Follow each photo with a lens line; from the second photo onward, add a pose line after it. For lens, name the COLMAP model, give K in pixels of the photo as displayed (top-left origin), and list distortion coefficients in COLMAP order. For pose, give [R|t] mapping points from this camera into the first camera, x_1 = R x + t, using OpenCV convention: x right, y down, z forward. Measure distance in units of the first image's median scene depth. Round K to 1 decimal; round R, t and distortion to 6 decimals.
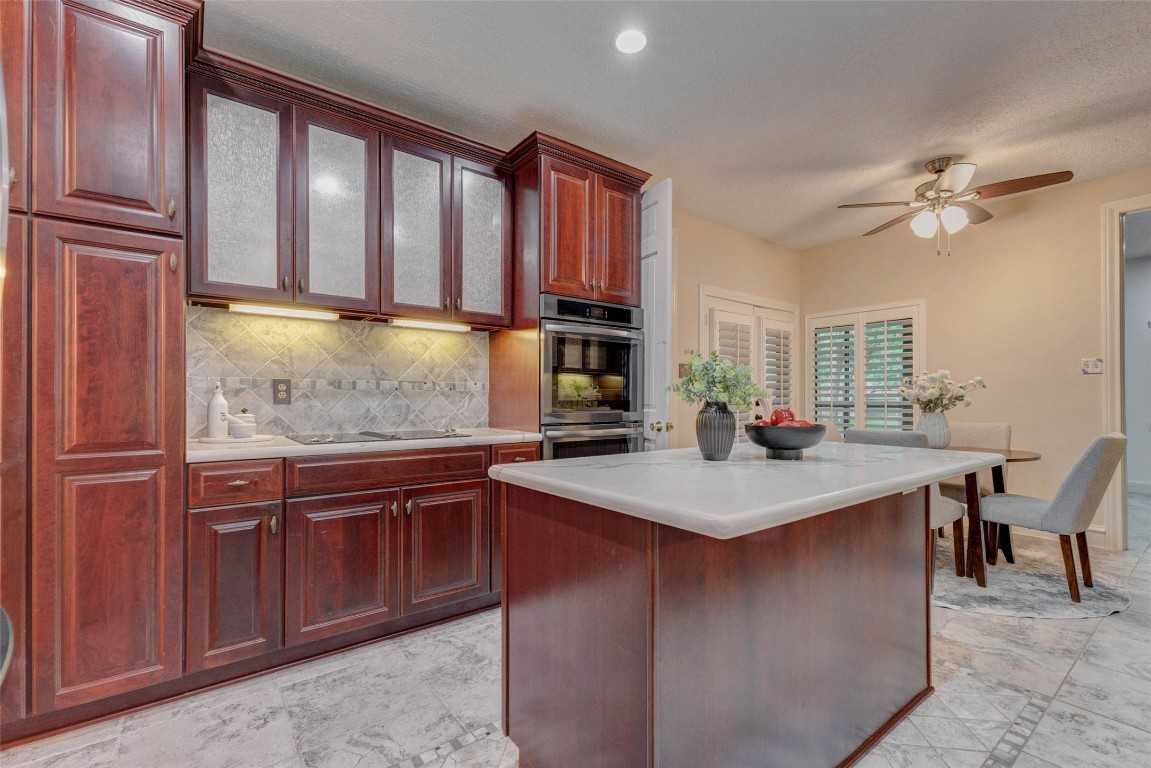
lens RADIAL K [[501.4, 0, 567.6], [0, 501.4, 392.3], [0, 0, 1]] dist [0.013503, -0.000962]
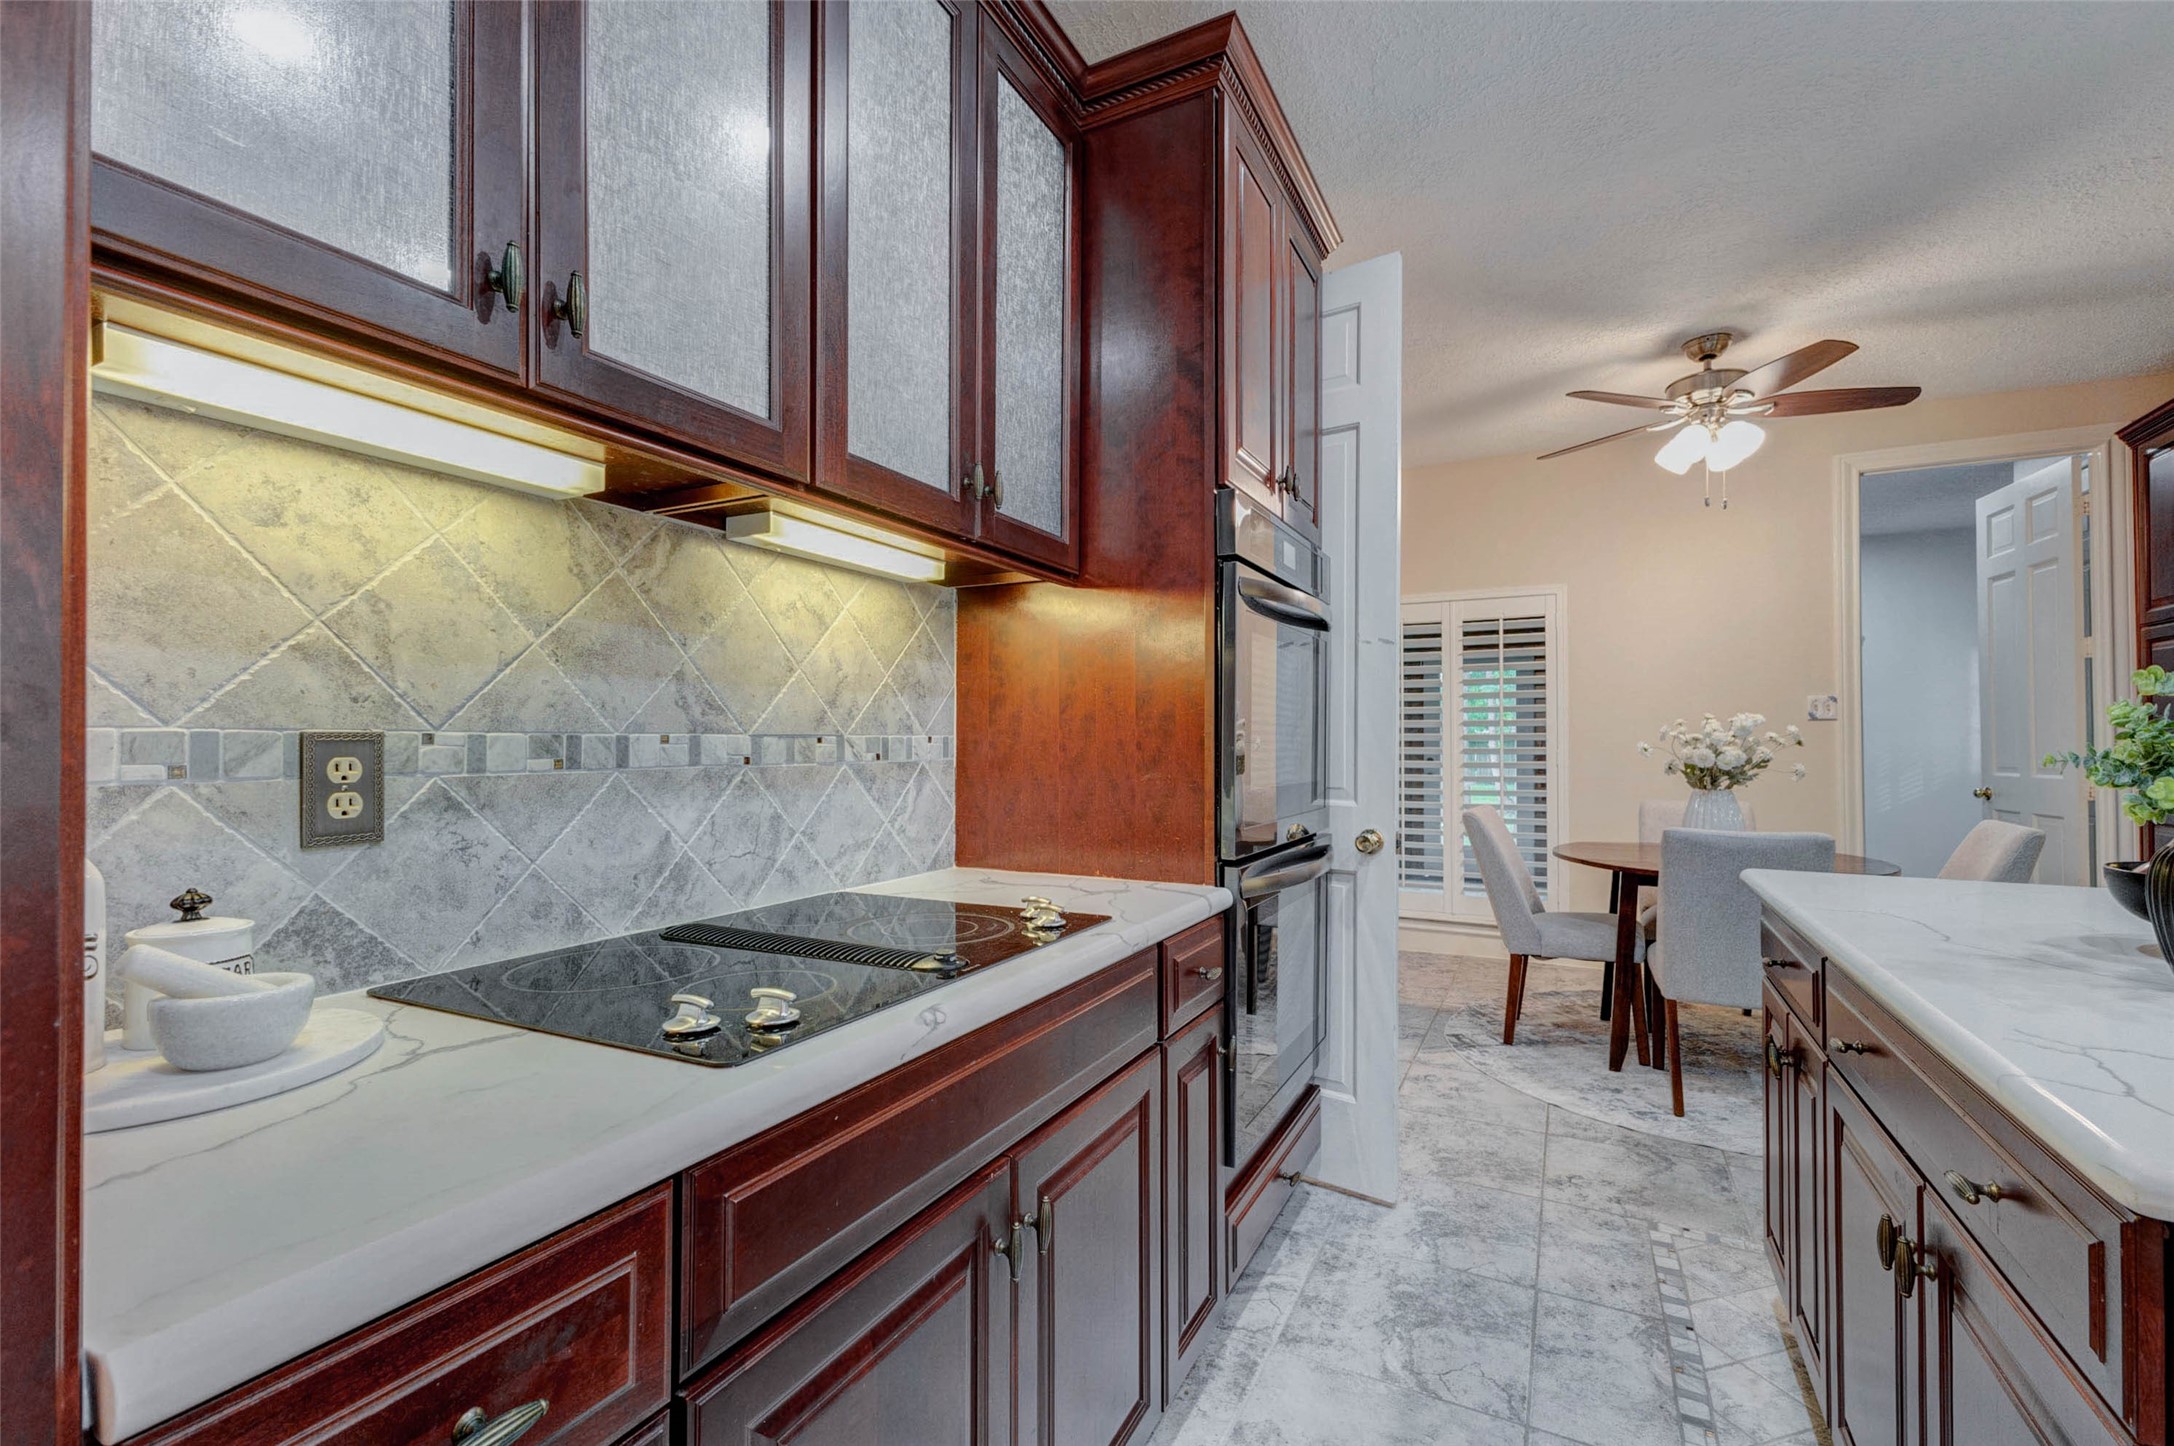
lens RADIAL K [[947.0, 0, 1095.5], [0, 947.0, 722.8], [0, 0, 1]] dist [0.013503, -0.000962]
pose [[0.899383, 0.007193, 0.437102, -0.404658], [-0.003624, 0.999953, -0.008999, -0.025139], [-0.437146, 0.006510, 0.899367, 0.427617]]
